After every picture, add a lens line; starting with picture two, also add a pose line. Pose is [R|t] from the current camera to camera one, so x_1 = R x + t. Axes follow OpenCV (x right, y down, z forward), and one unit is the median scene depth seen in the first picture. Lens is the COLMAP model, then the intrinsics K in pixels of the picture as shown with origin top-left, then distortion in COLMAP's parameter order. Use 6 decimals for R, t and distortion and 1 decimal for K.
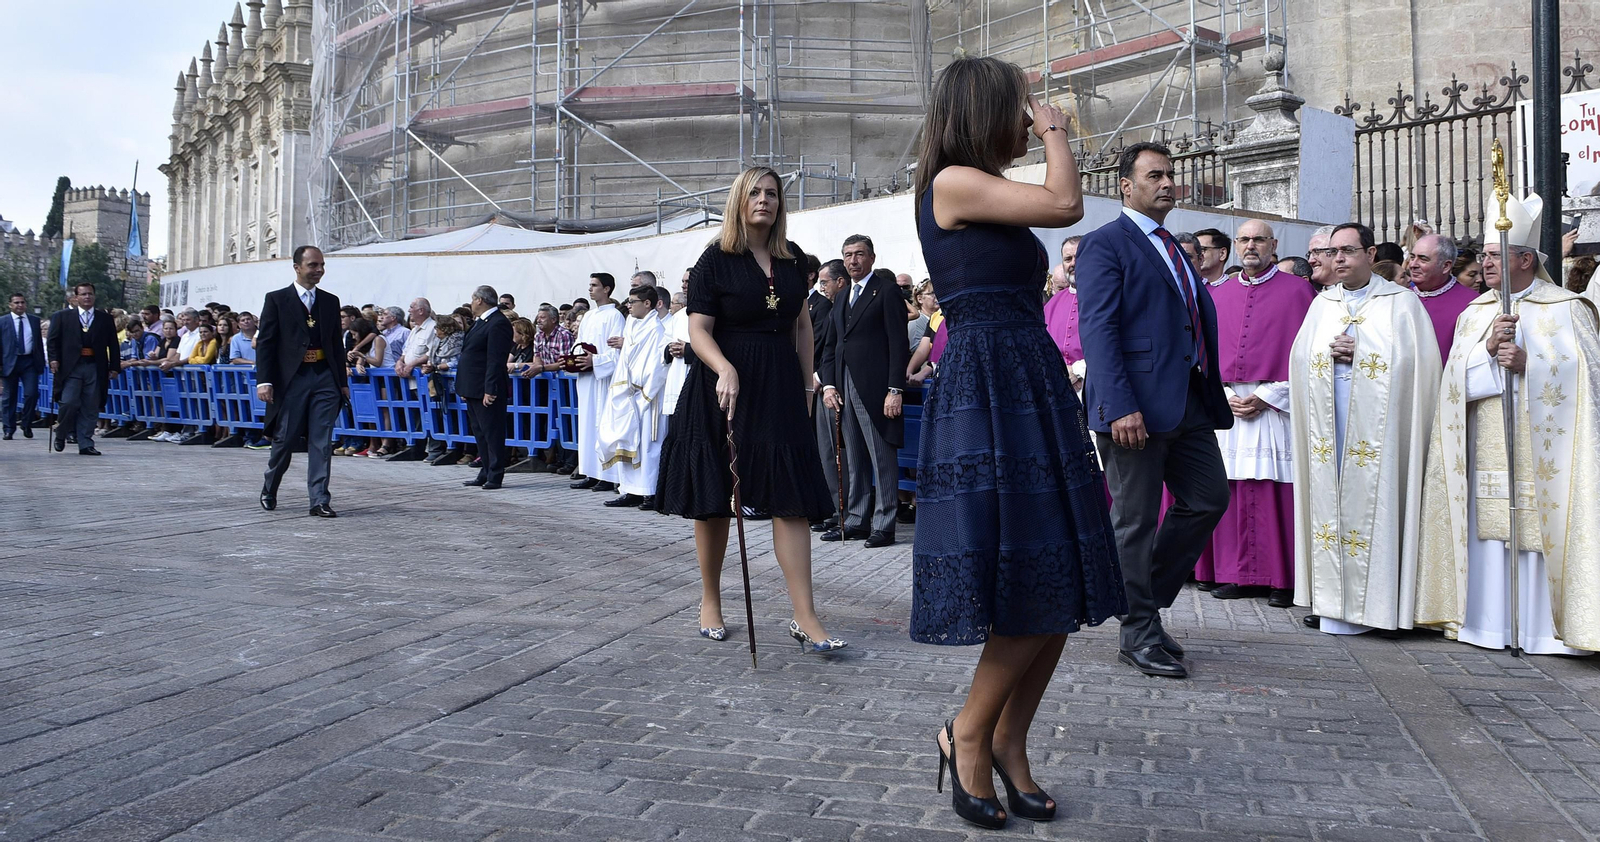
lens RADIAL K [[1232.6, 0, 897.4], [0, 1232.6, 319.5], [0, 0, 1]] dist [-0.044943, -0.011535]
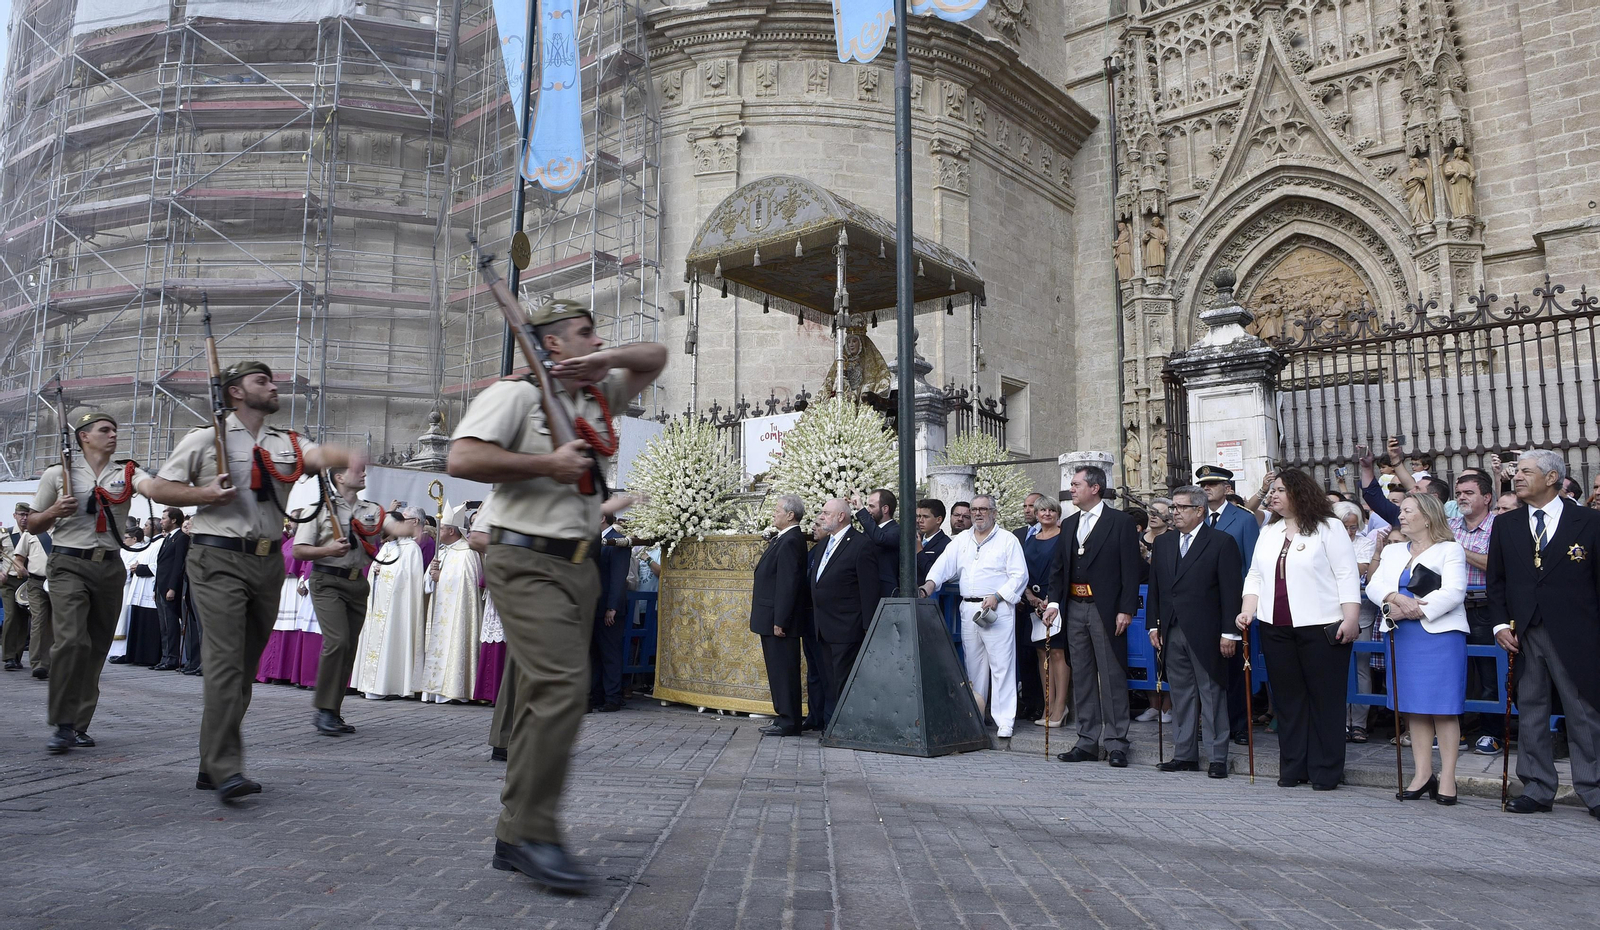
lens RADIAL K [[1093.5, 0, 796.0], [0, 1093.5, 462.6], [0, 0, 1]] dist [-0.037977, -0.019879]
pose [[0.983105, 0.028161, 0.180863, 0.201095], [-0.013739, 0.996660, -0.080500, -0.004122], [-0.182526, 0.076655, 0.980208, -0.268266]]
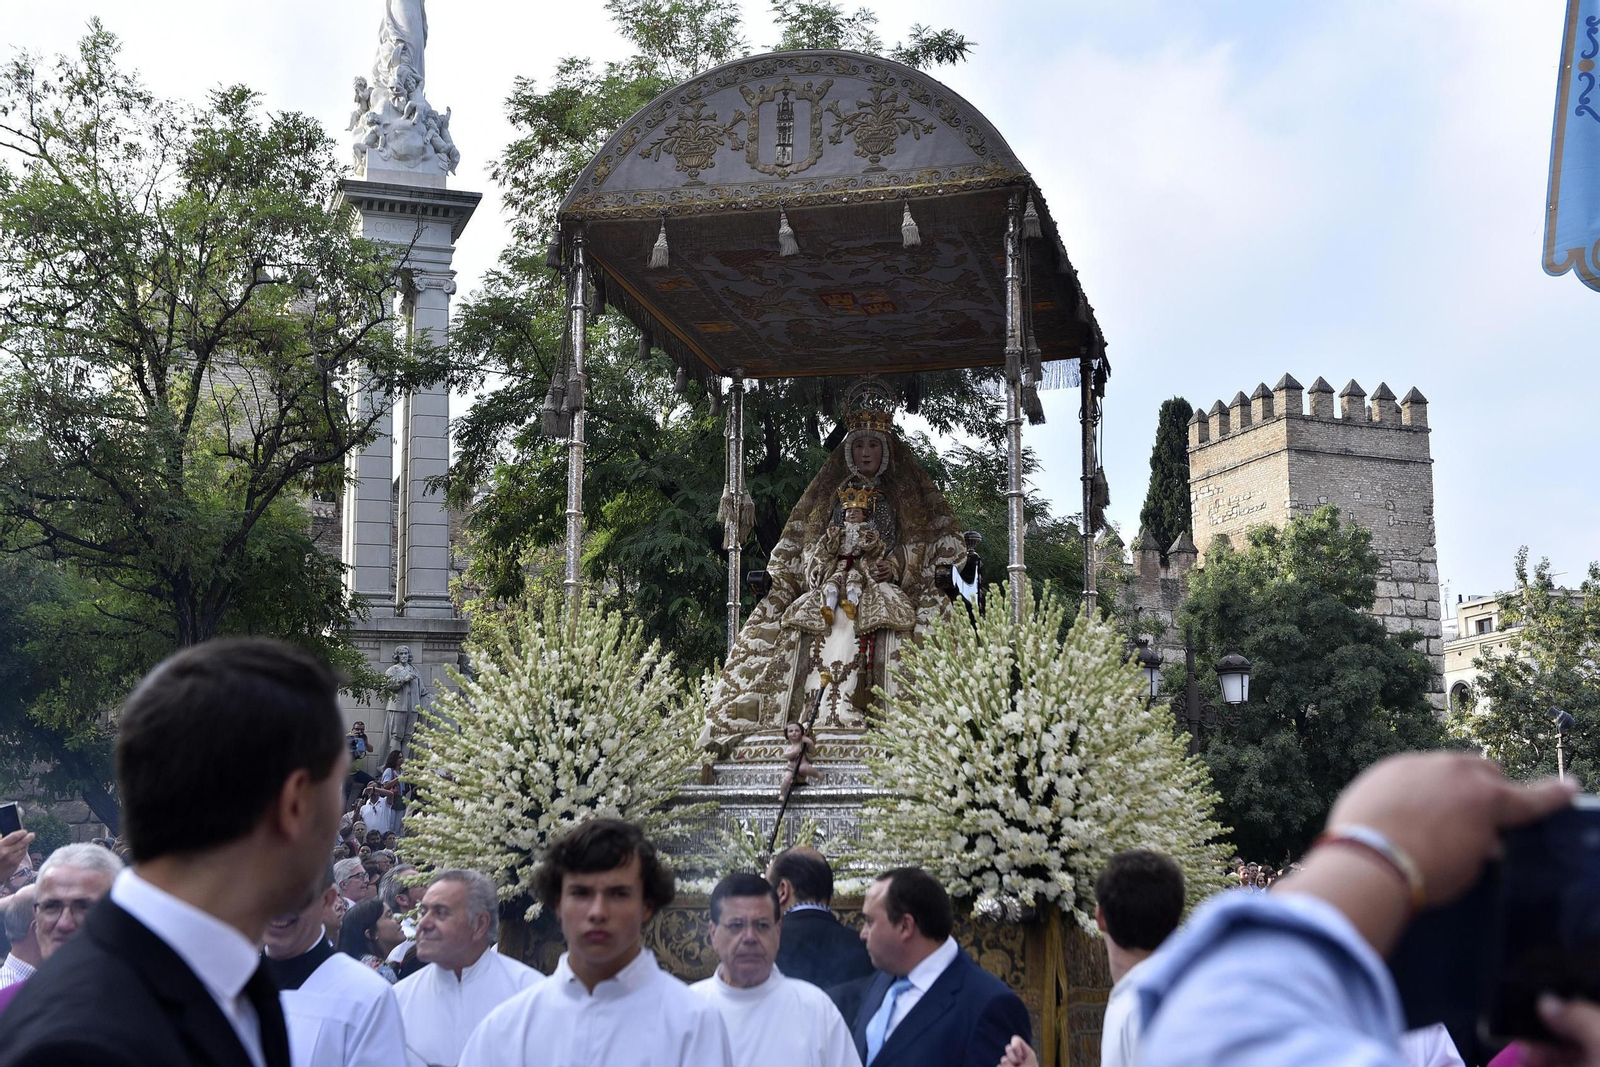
lens RADIAL K [[2285.9, 0, 797.1], [0, 2285.9, 534.2], [0, 0, 1]] dist [0.155198, -0.096254]
pose [[0.814035, 0.110744, 0.570160, 0.023181], [-0.030638, 0.988475, -0.148252, -0.014210], [-0.580007, 0.103214, 0.808046, -0.137233]]
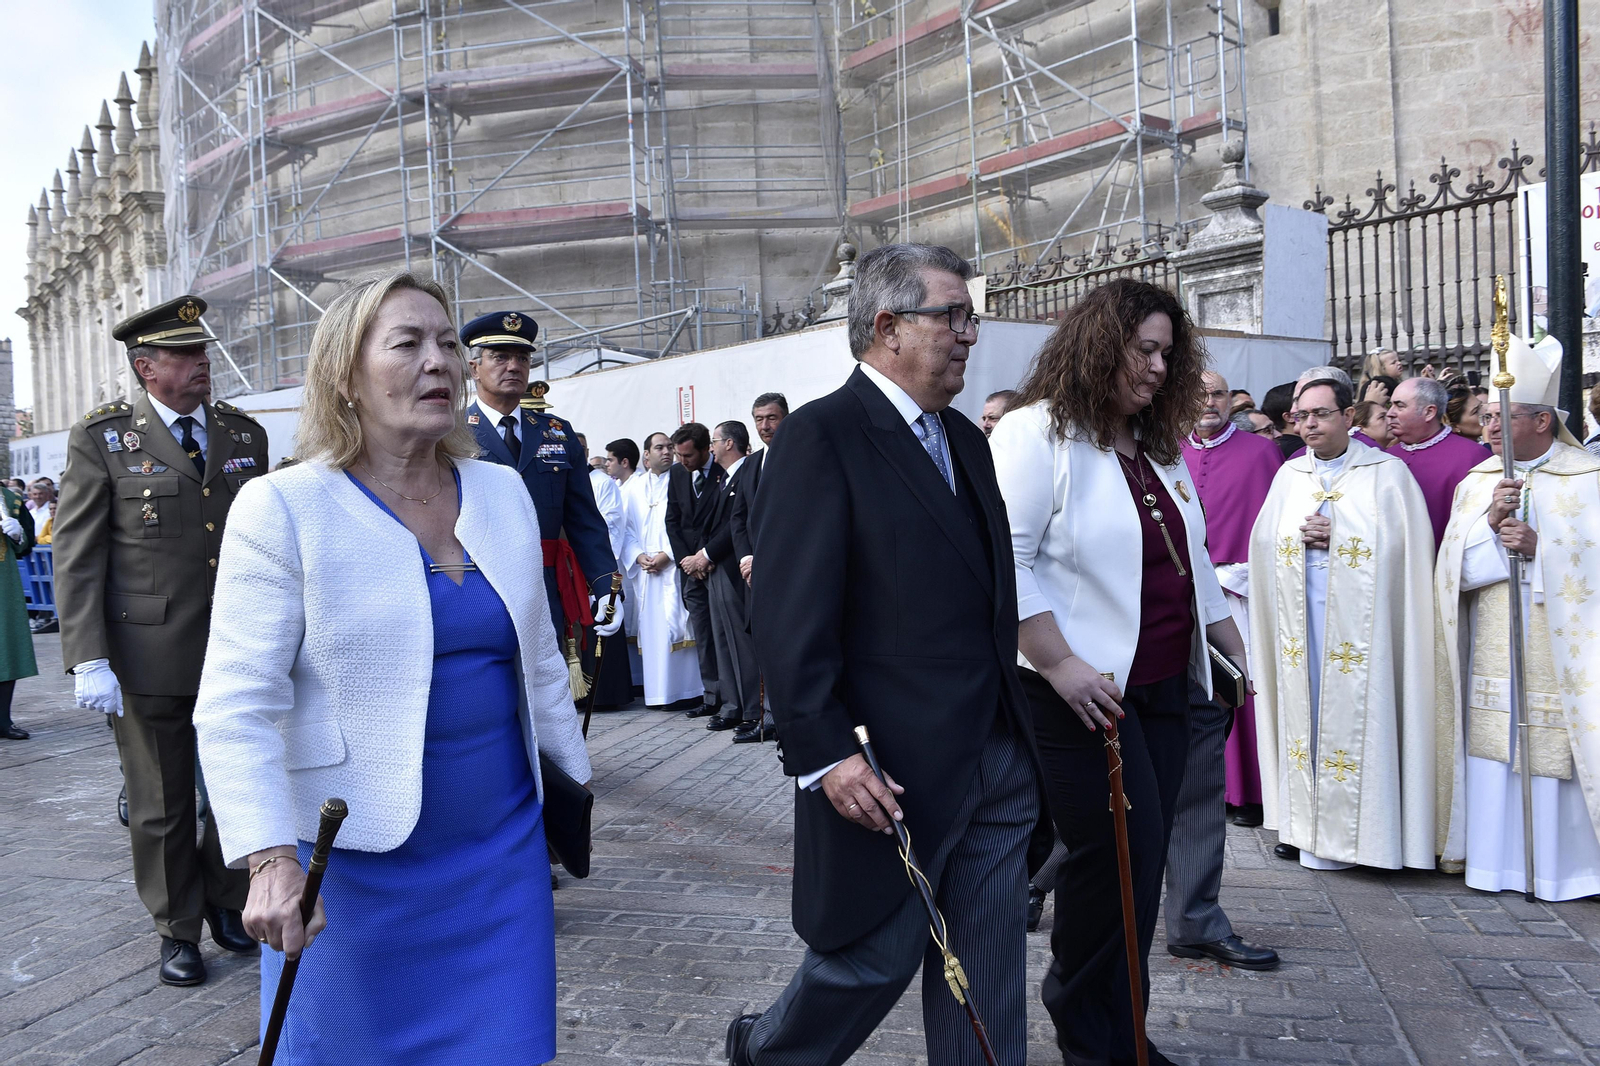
lens RADIAL K [[1325.6, 0, 795.0], [0, 1325.6, 526.2], [0, 0, 1]] dist [-0.006676, -0.012435]
pose [[0.998773, -0.040033, -0.029162, 0.008892], [0.041856, 0.997016, 0.064866, -0.013395], [0.026478, -0.066007, 0.997468, 0.022291]]
